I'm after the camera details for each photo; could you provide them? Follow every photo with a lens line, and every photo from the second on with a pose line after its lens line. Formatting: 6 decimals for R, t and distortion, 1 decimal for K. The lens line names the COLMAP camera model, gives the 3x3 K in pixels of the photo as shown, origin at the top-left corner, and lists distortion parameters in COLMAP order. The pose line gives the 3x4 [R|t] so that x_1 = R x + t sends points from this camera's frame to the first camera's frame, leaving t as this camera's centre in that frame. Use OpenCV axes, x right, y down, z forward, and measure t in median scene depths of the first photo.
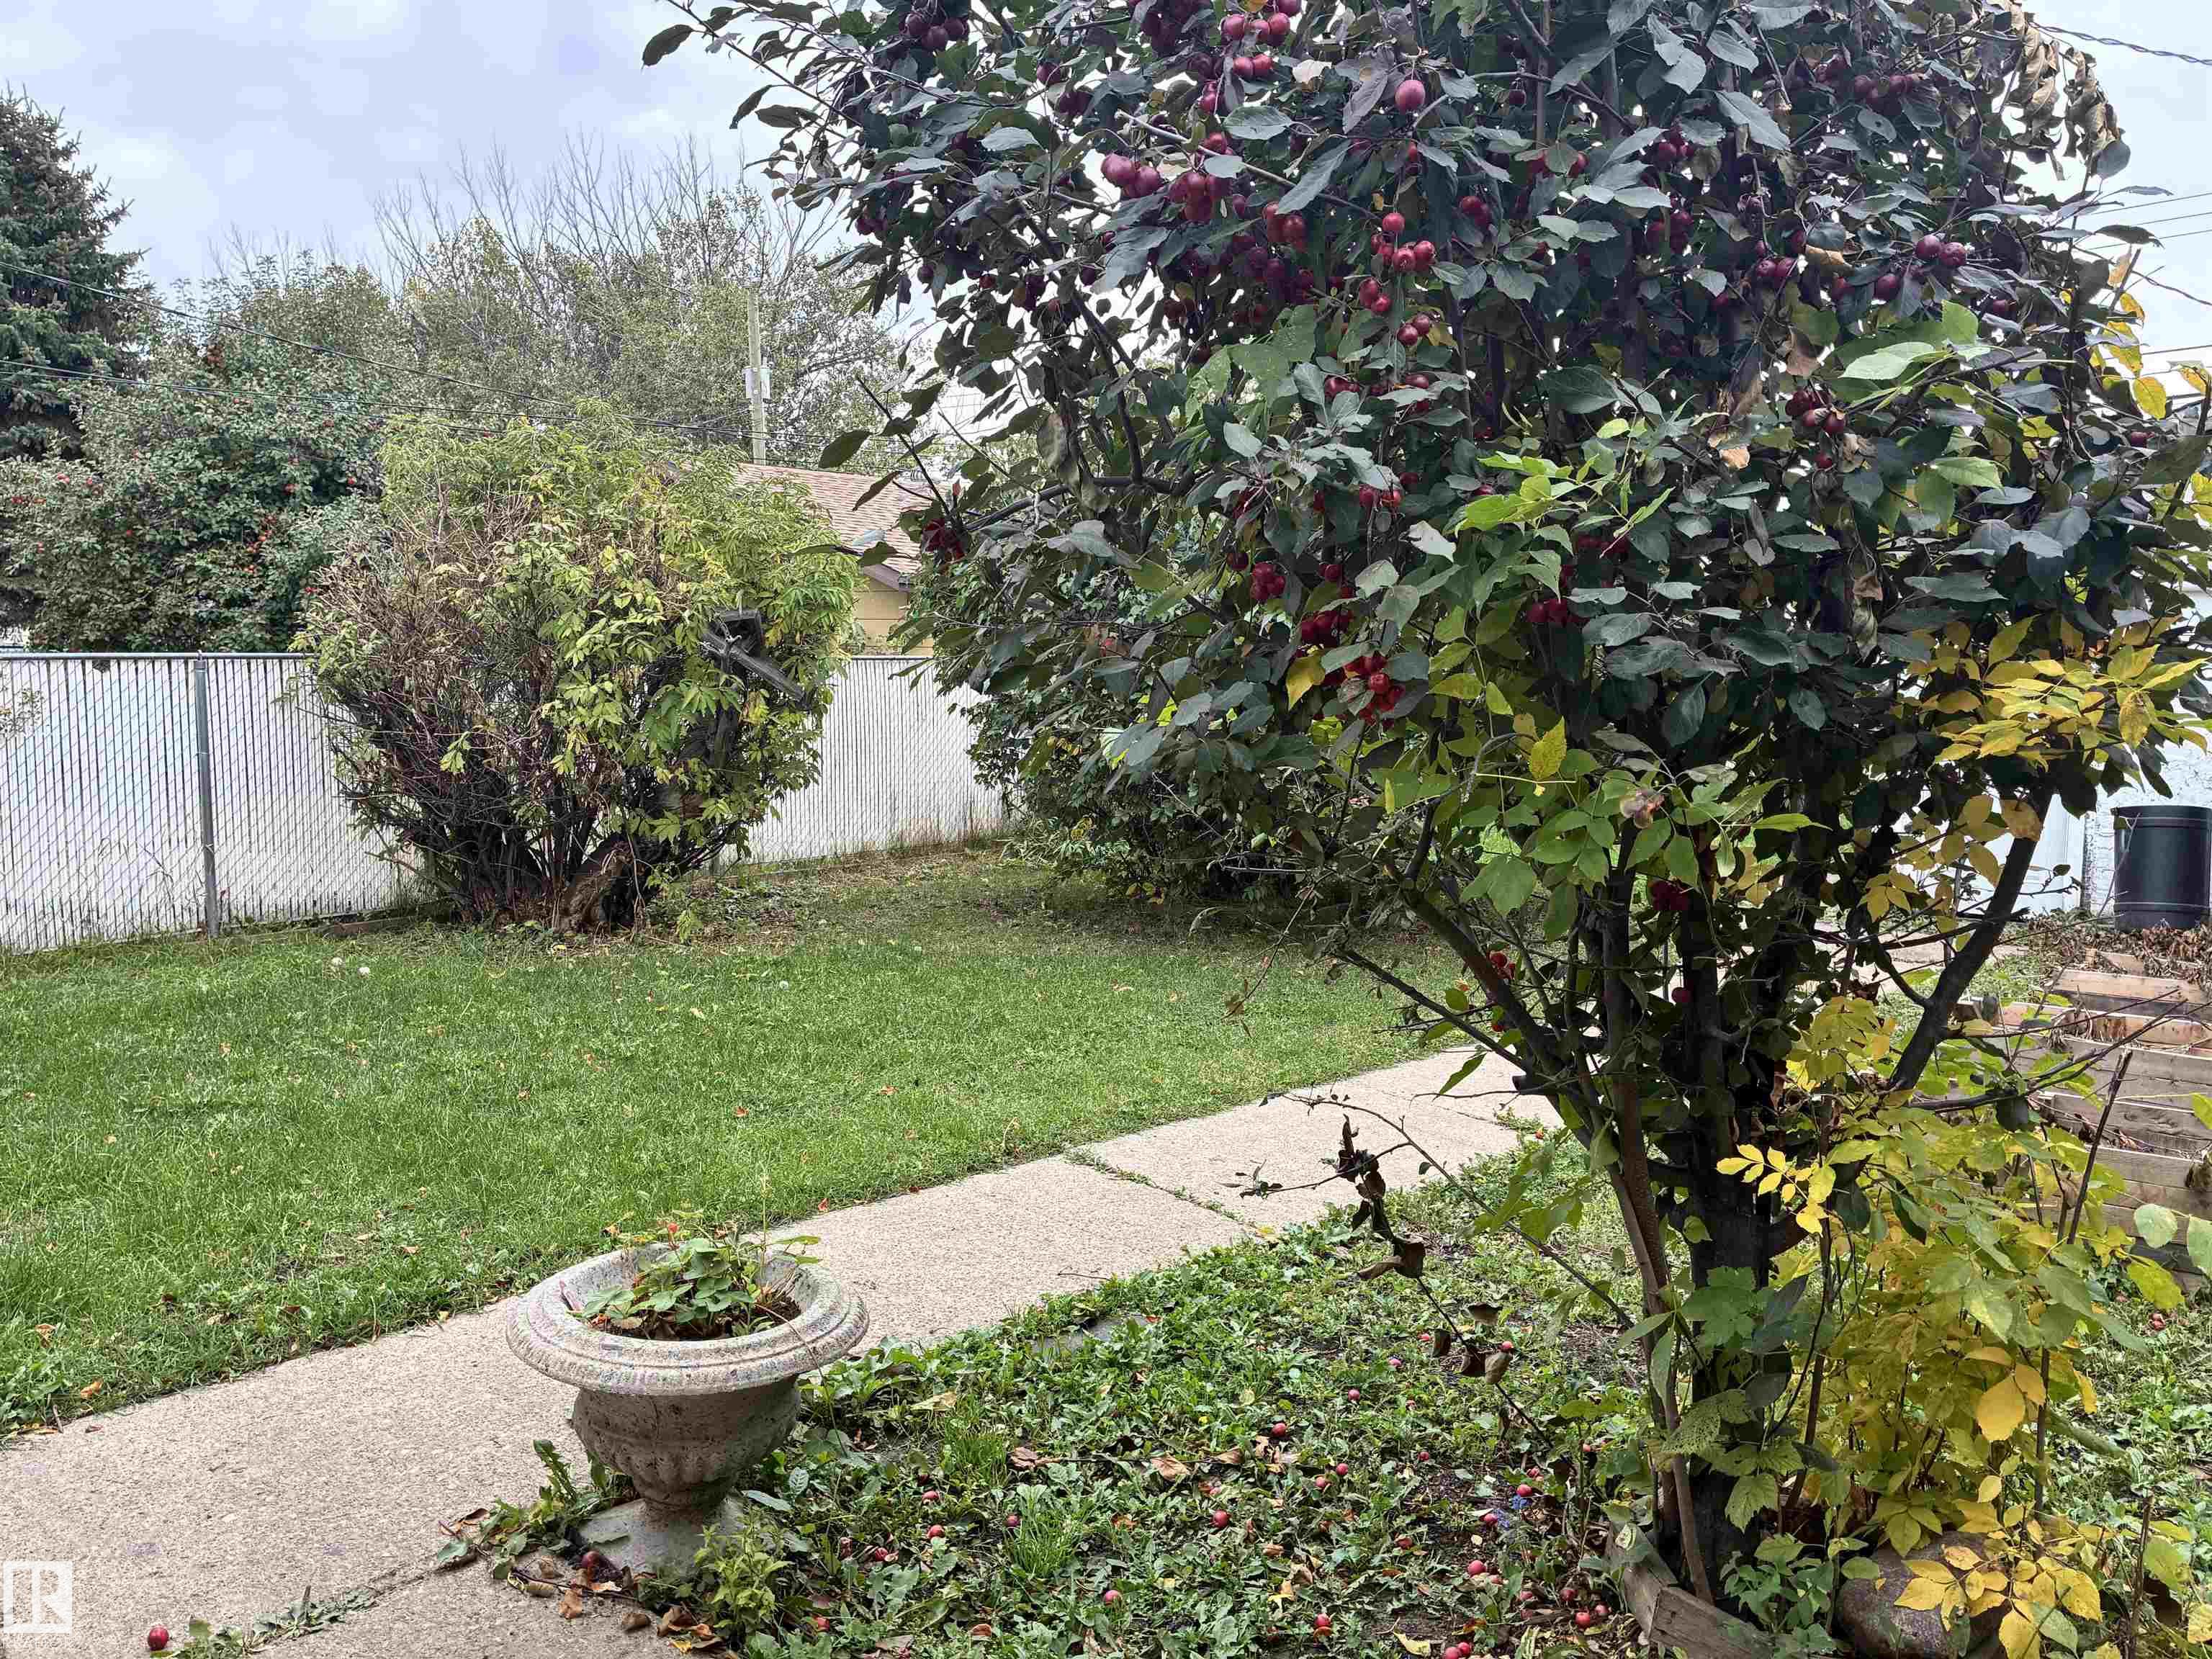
lens RADIAL K [[1668.7, 0, 1097.8], [0, 1668.7, 812.0], [0, 0, 1]] dist [0.046183, -0.058438]
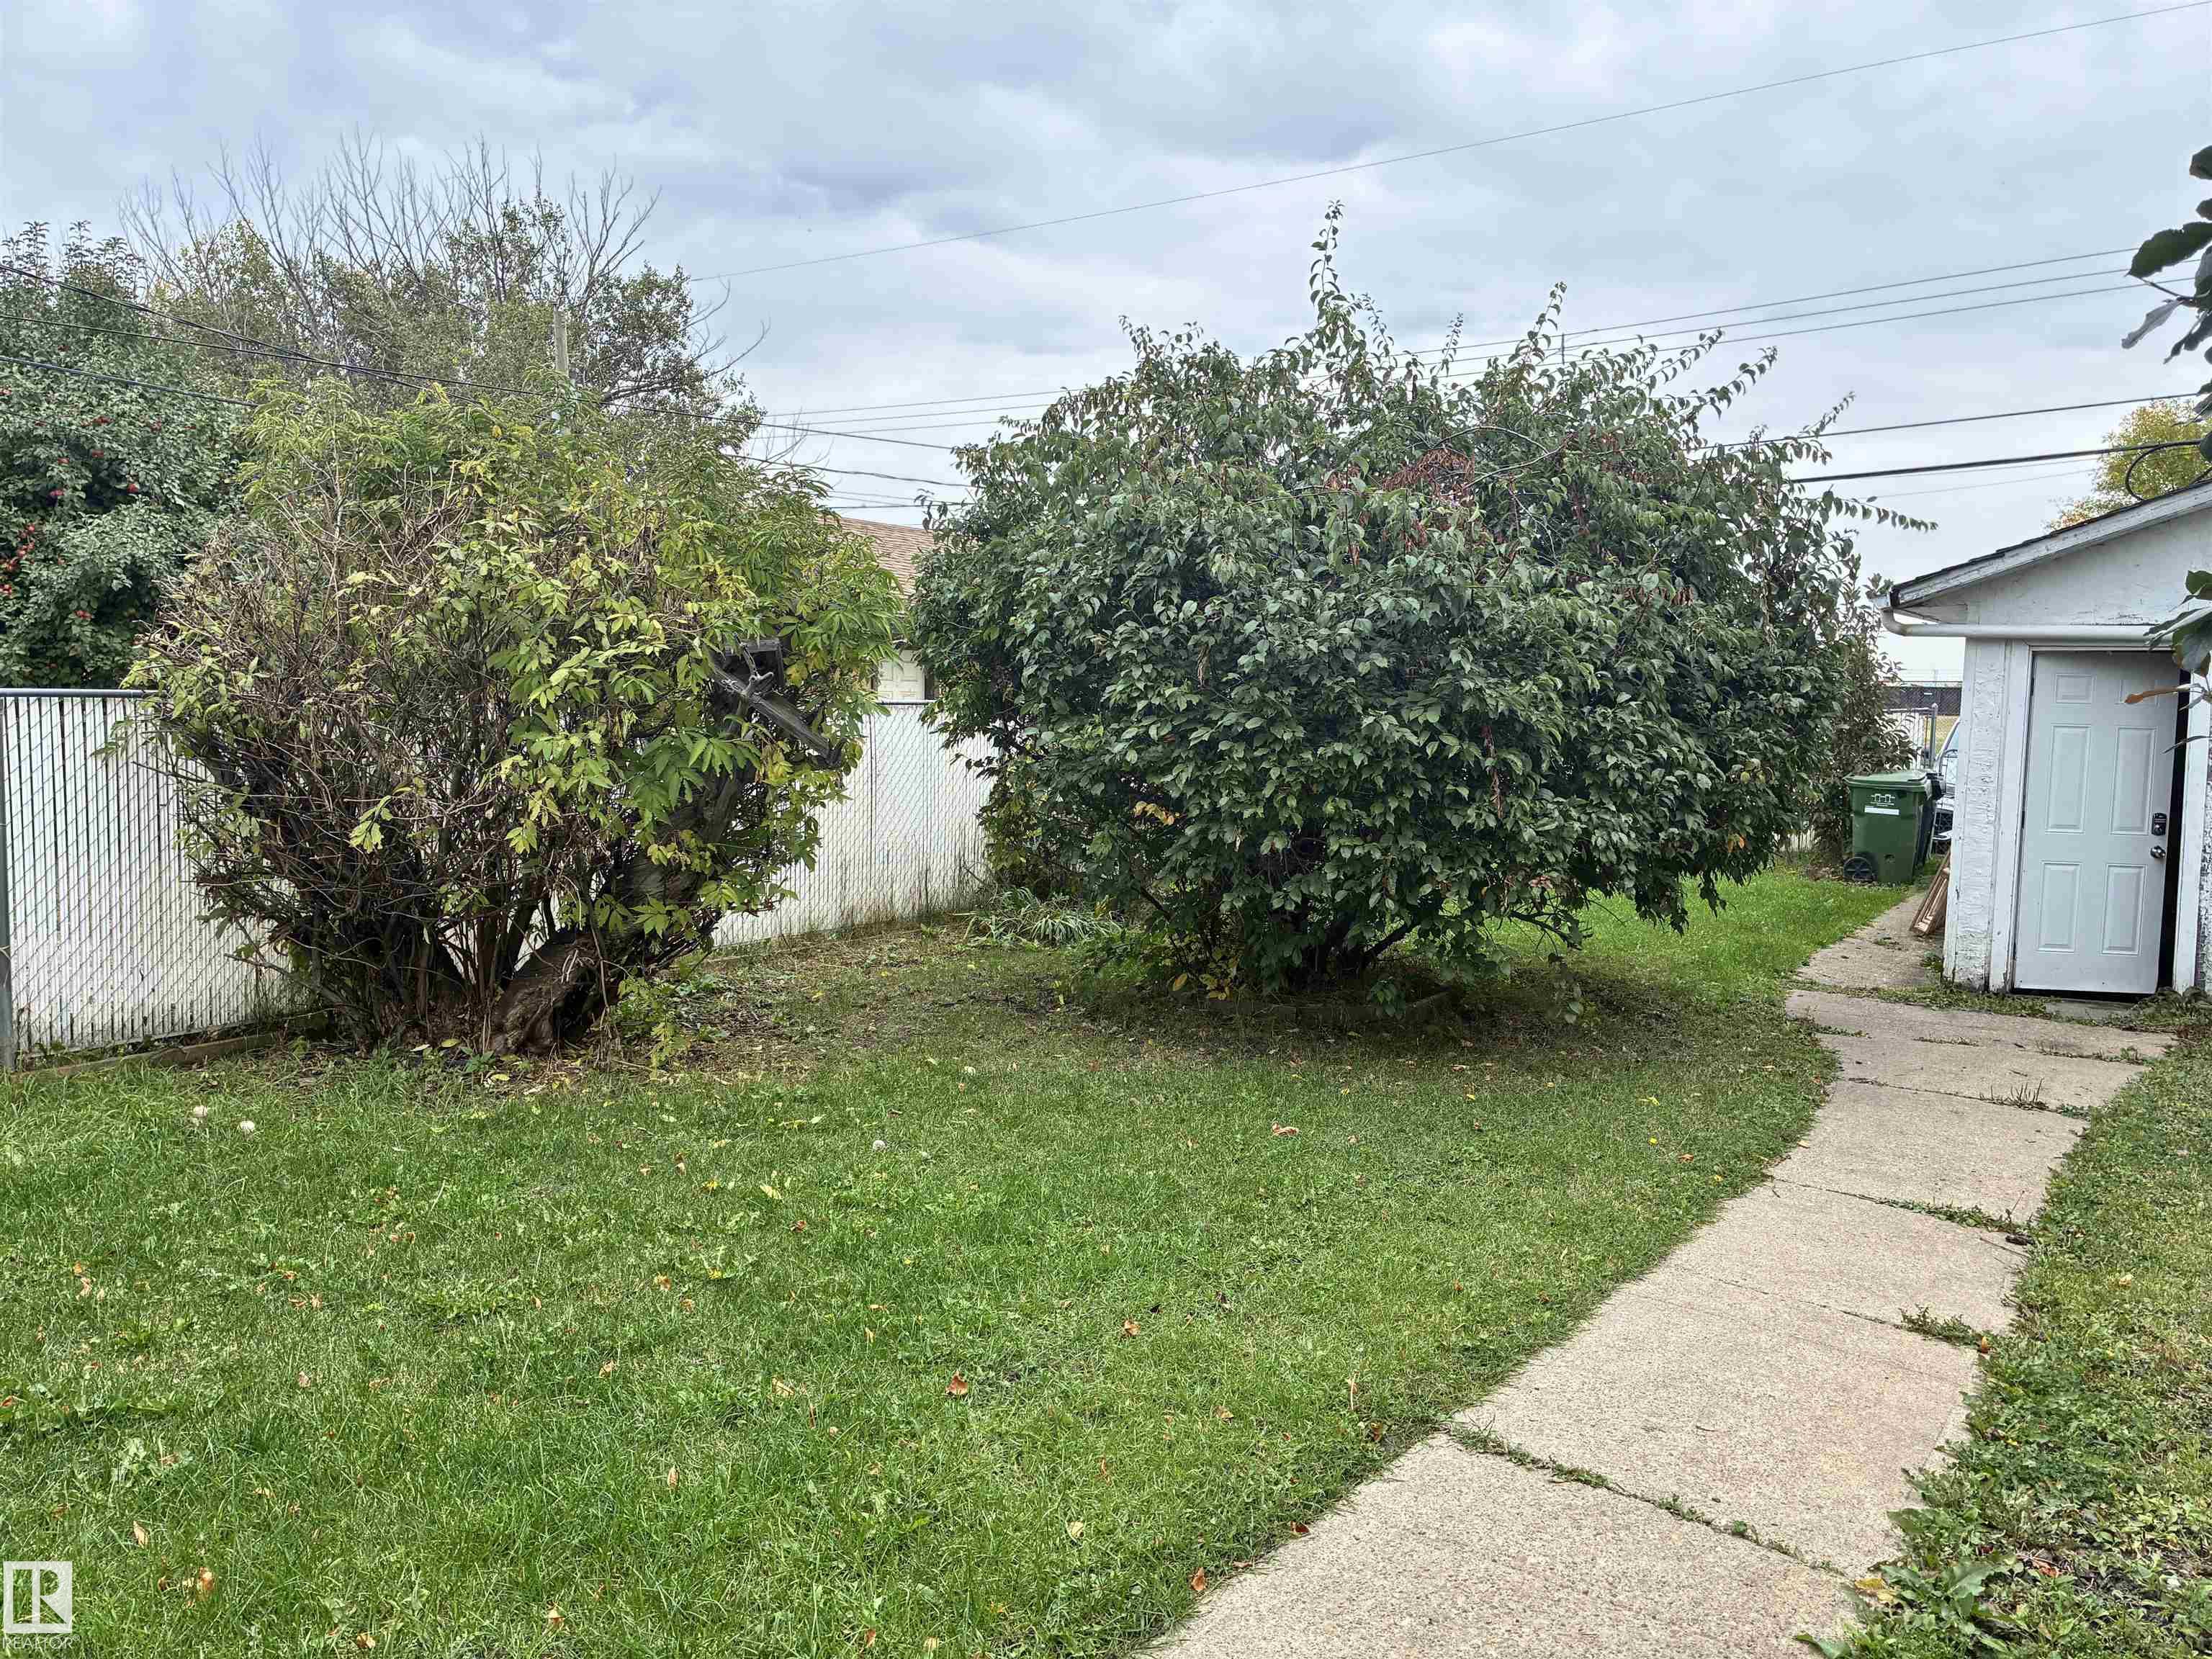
lens RADIAL K [[1668.7, 0, 1107.9], [0, 1668.7, 814.9], [0, 0, 1]] dist [0.046183, -0.058438]
pose [[0.990580, -0.000010, 0.136934, -0.149142], [0.003635, 0.999650, -0.026220, -0.017415], [-0.136885, 0.026471, 0.990233, 0.200545]]
